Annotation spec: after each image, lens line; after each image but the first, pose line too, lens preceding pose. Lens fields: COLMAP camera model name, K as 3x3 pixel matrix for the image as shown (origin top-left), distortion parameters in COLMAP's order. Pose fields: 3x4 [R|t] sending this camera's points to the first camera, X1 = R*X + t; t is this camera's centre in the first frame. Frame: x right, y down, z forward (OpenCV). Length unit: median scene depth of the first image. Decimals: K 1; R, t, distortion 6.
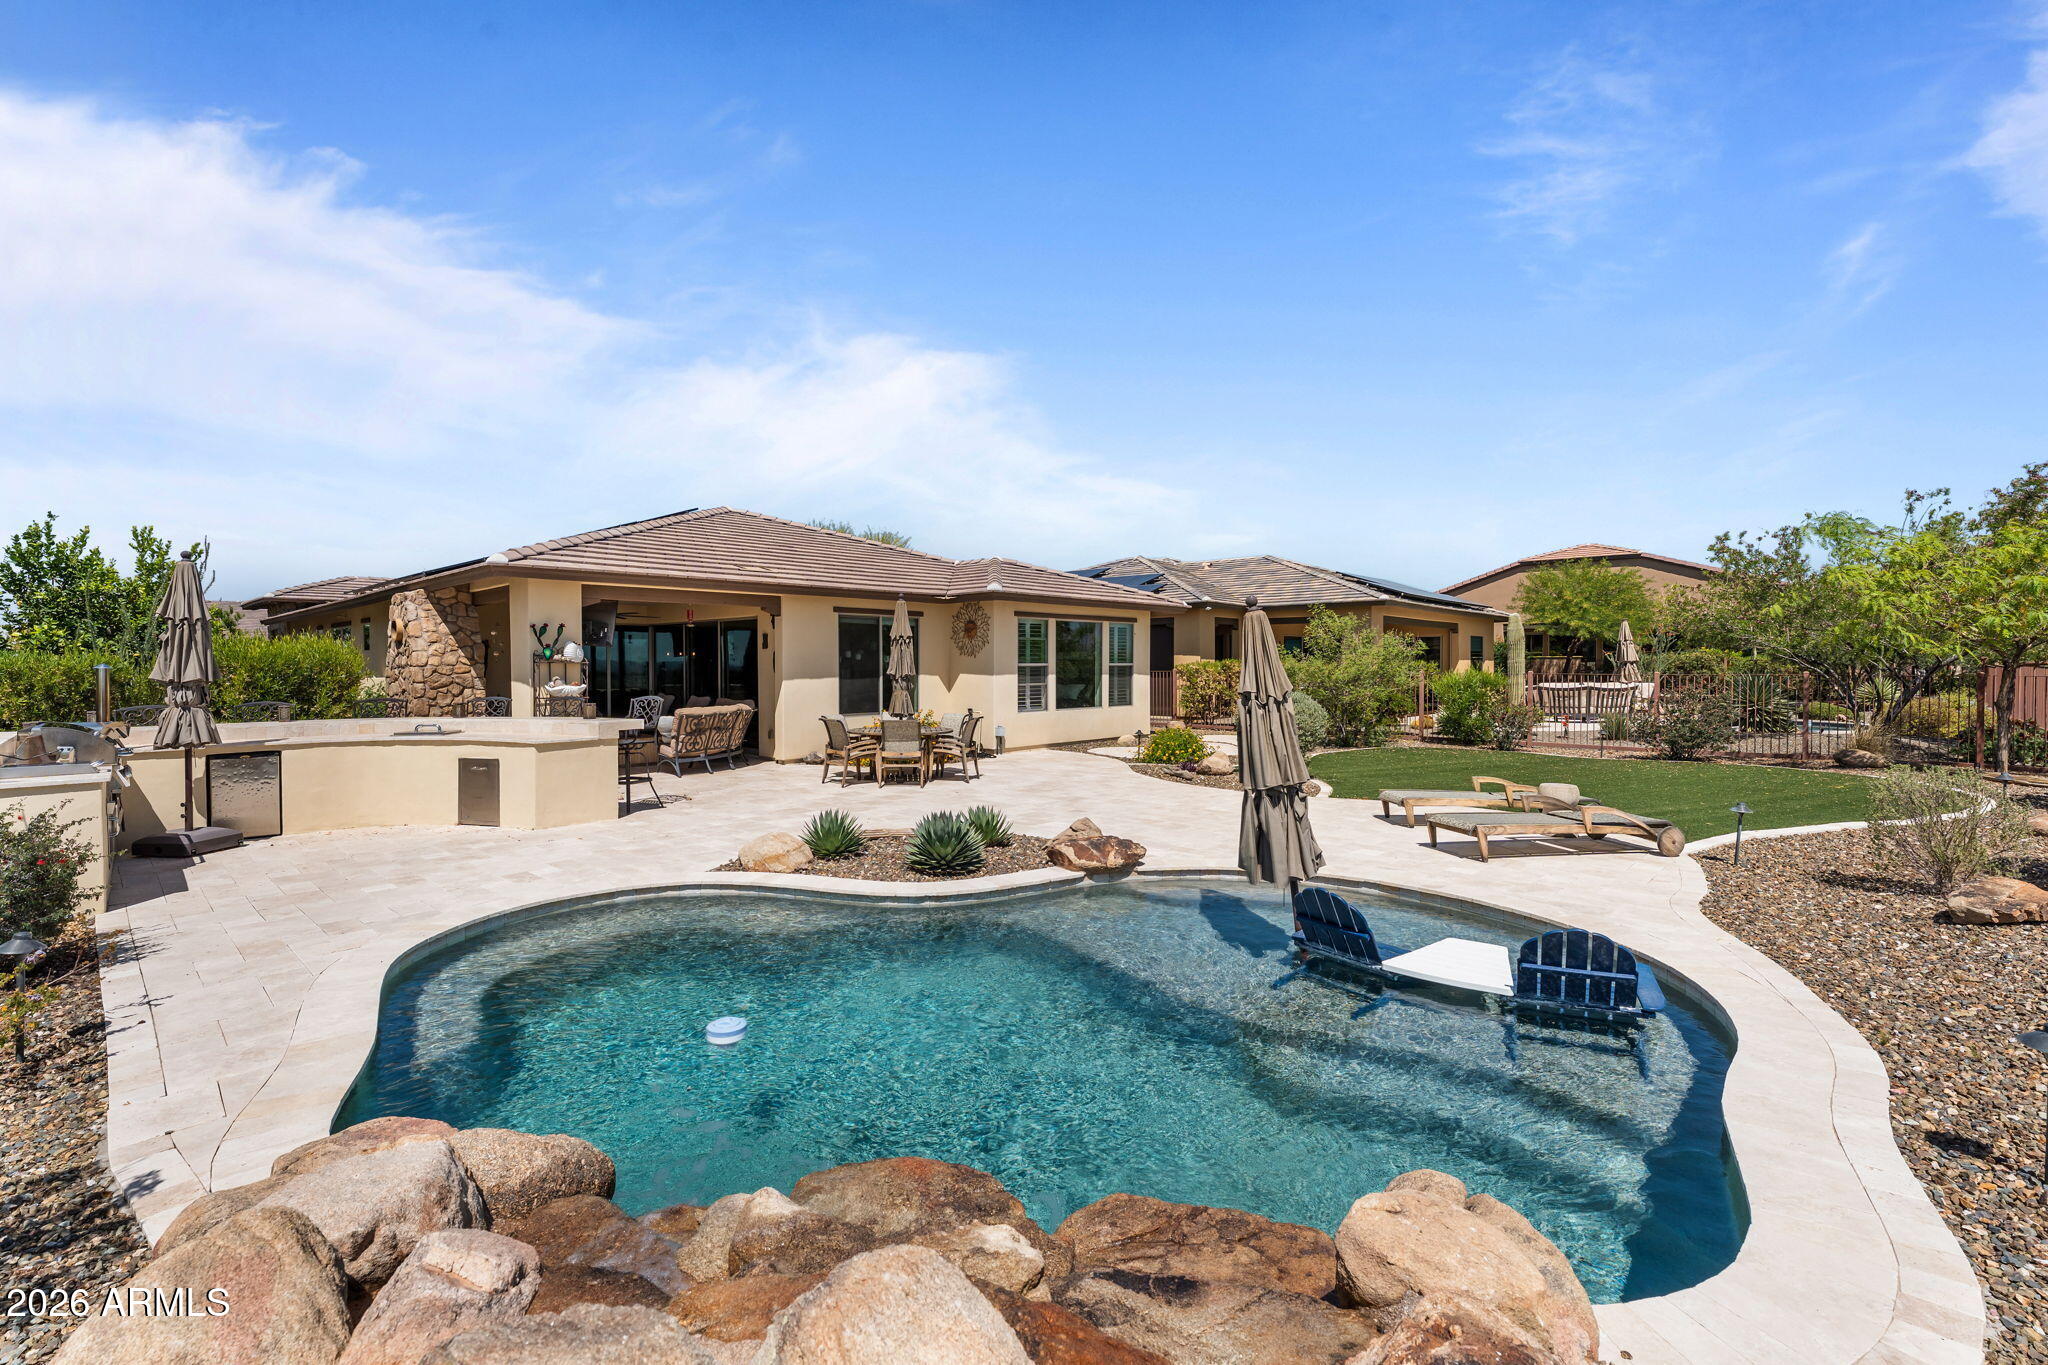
lens RADIAL K [[906.9, 0, 1024.2], [0, 906.9, 686.5], [0, 0, 1]] dist [-0.002272, 0.000006]
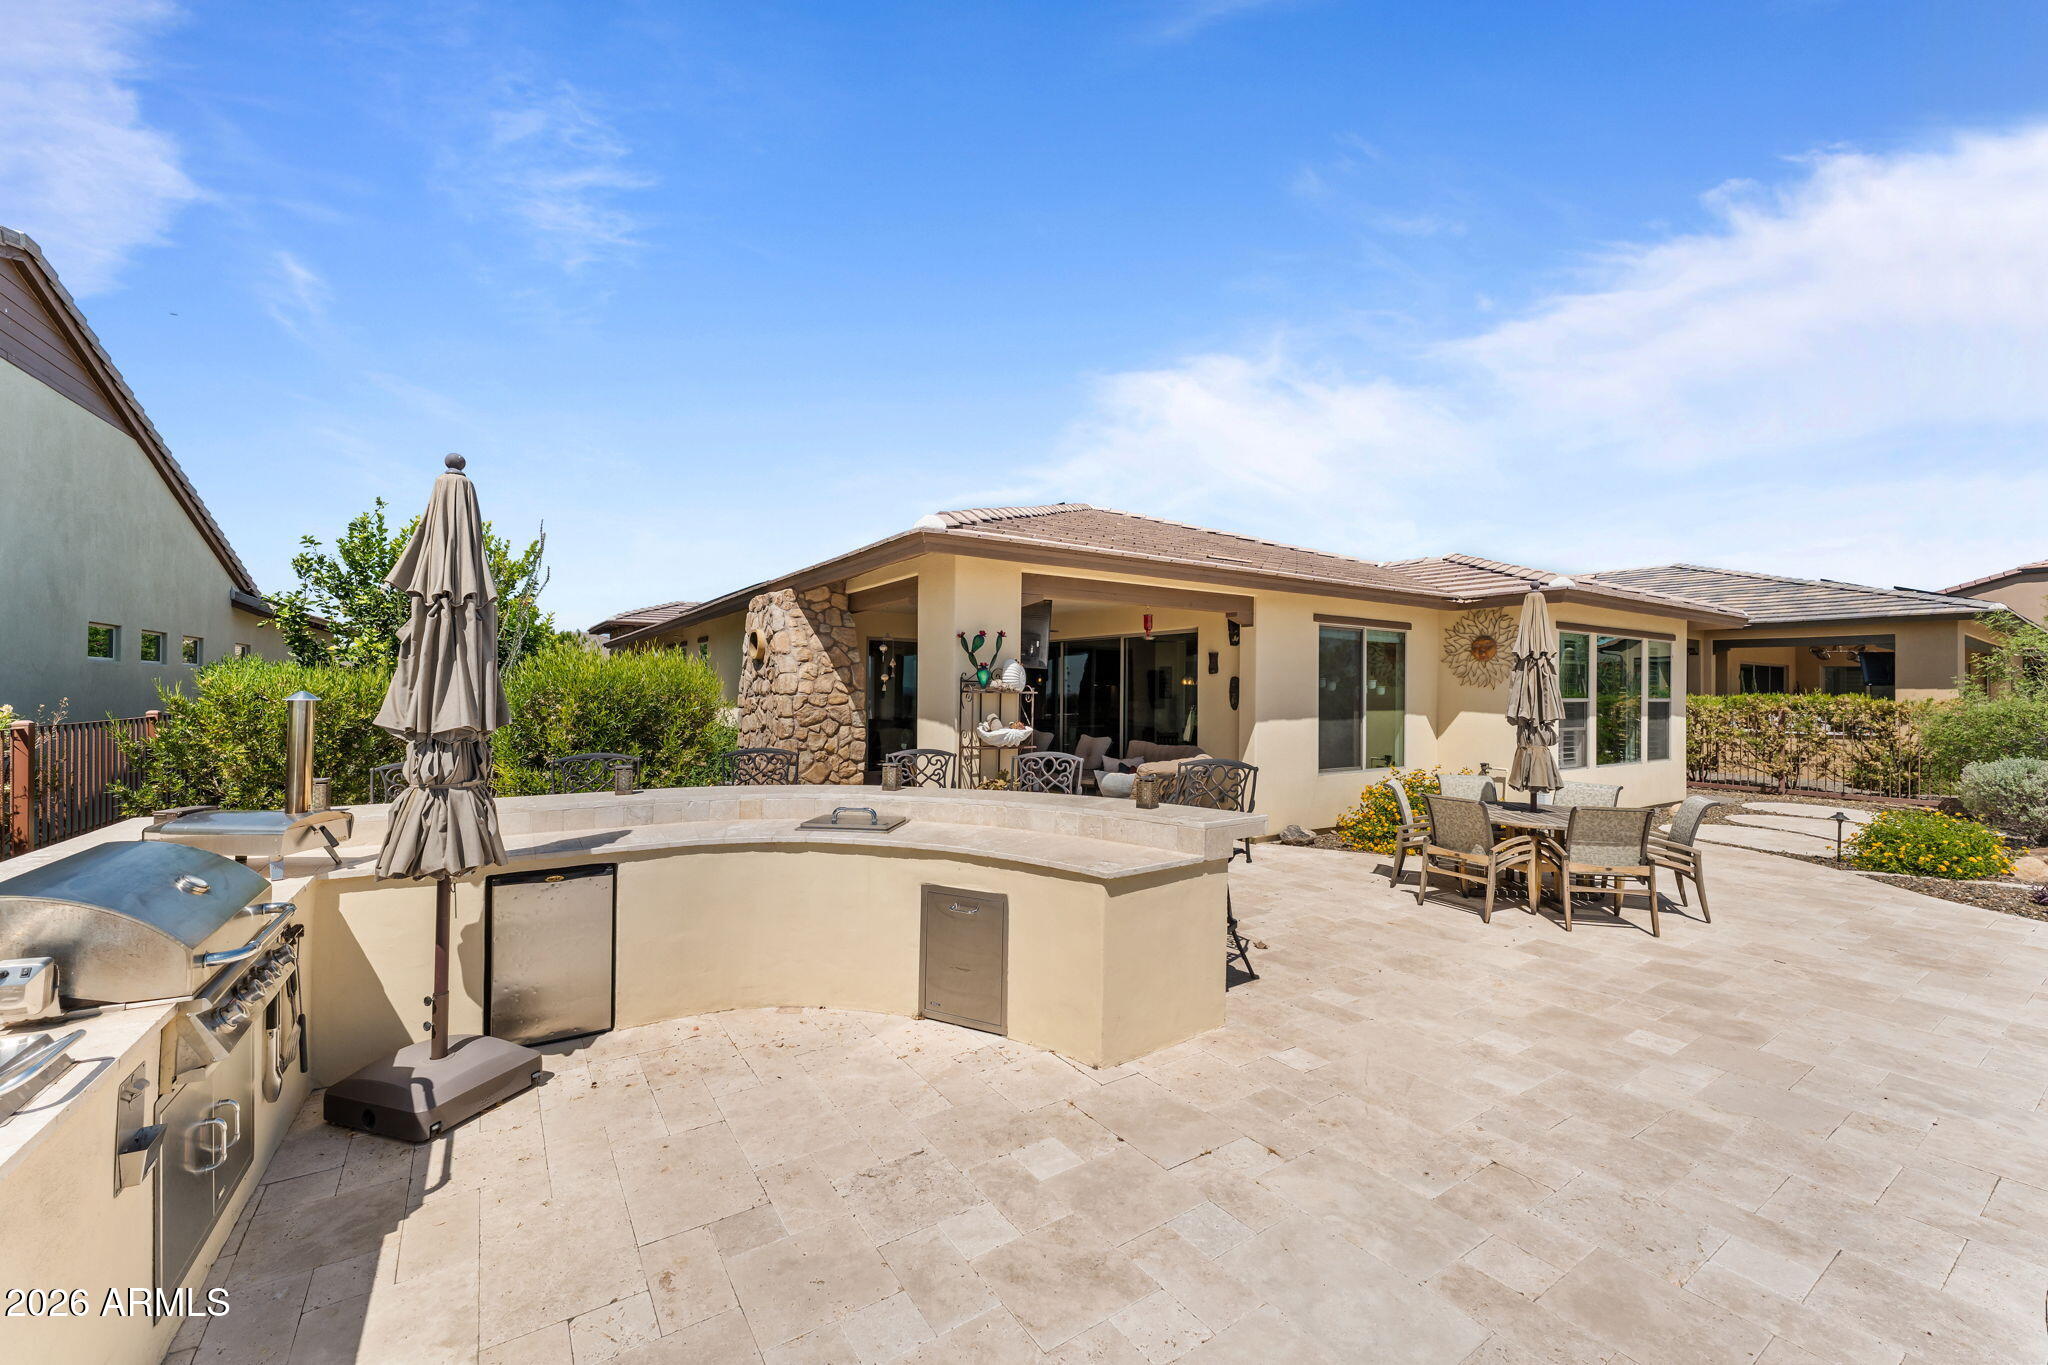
lens RADIAL K [[809.6, 0, 1020.2], [0, 809.6, 682.2], [0, 0, 1]] dist [-0.000308, -0.000106]
pose [[0.974387, 0.009142, -0.224690, -0.352262], [-0.017013, 0.999307, -0.033118, -0.014094], [0.224232, 0.036093, 0.973867, 0.426795]]
